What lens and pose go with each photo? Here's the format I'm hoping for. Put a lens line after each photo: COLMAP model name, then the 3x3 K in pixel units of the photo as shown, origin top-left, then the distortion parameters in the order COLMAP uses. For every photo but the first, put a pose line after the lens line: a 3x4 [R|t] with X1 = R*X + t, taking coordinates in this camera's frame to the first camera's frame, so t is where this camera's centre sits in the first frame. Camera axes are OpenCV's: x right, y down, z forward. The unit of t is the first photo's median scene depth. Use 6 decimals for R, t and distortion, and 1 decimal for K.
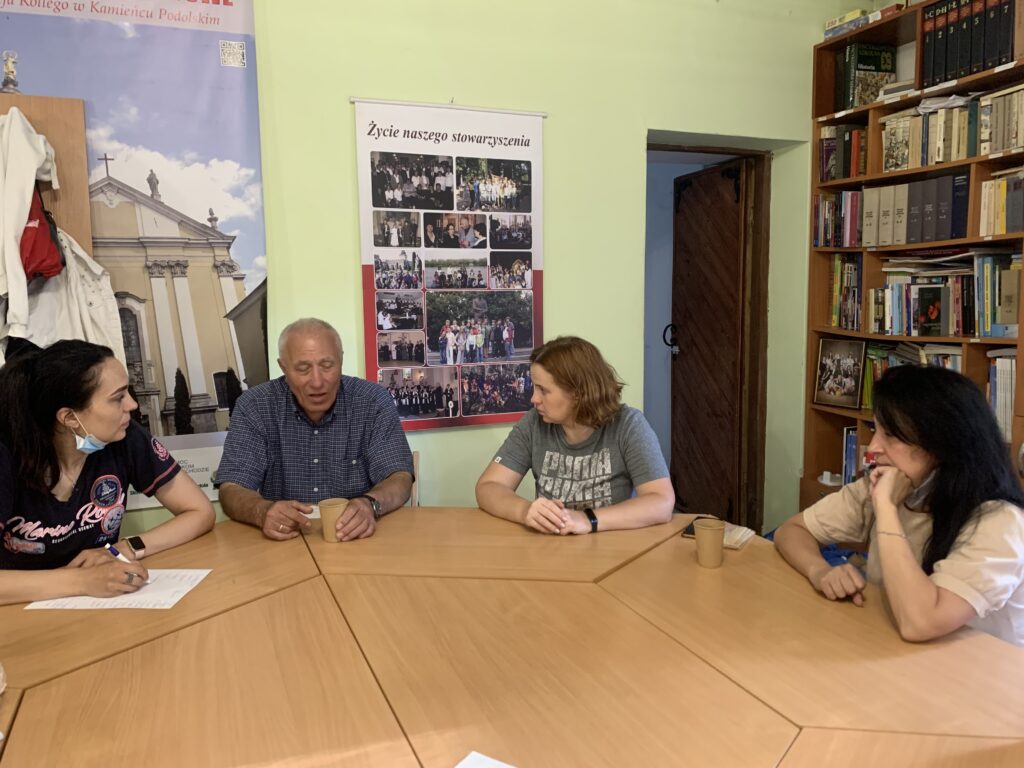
lens RADIAL K [[780.9, 0, 512.0], [0, 780.9, 384.0], [0, 0, 1]] dist [0.099501, -0.137298]
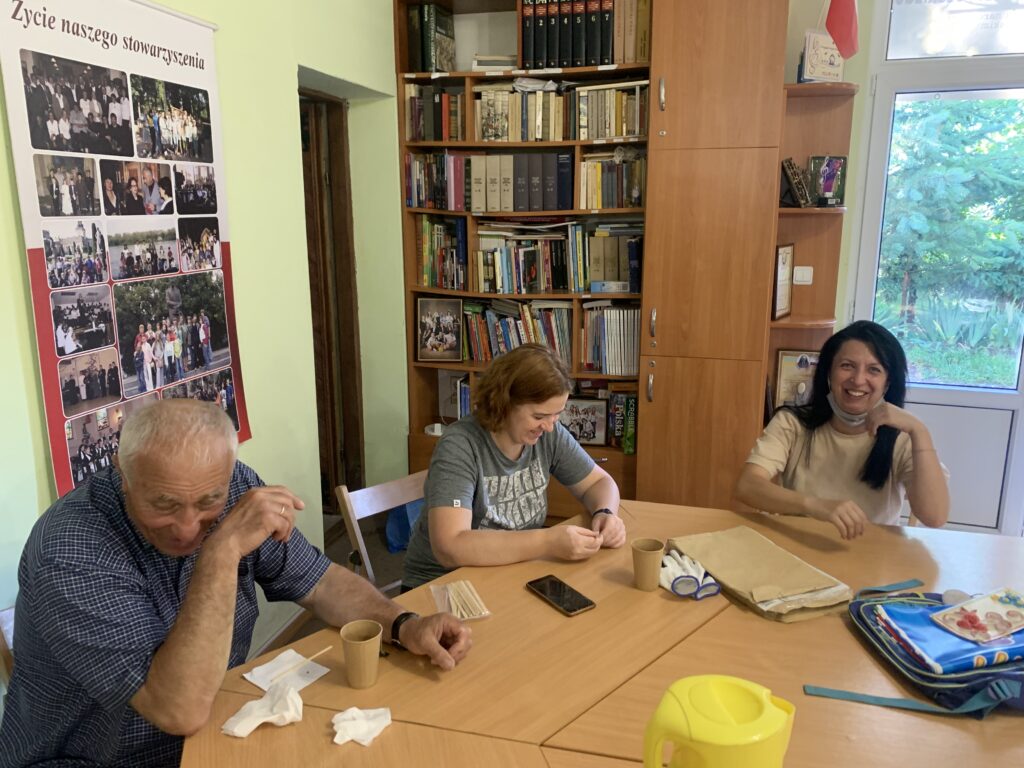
lens RADIAL K [[789.7, 0, 506.1], [0, 789.7, 373.1], [0, 0, 1]] dist [0.003462, -0.000936]
pose [[0.608733, -0.153828, 0.778320, -0.420878], [0.083551, 0.987998, 0.129923, -0.102810], [-0.788964, -0.014059, 0.614279, 0.349316]]
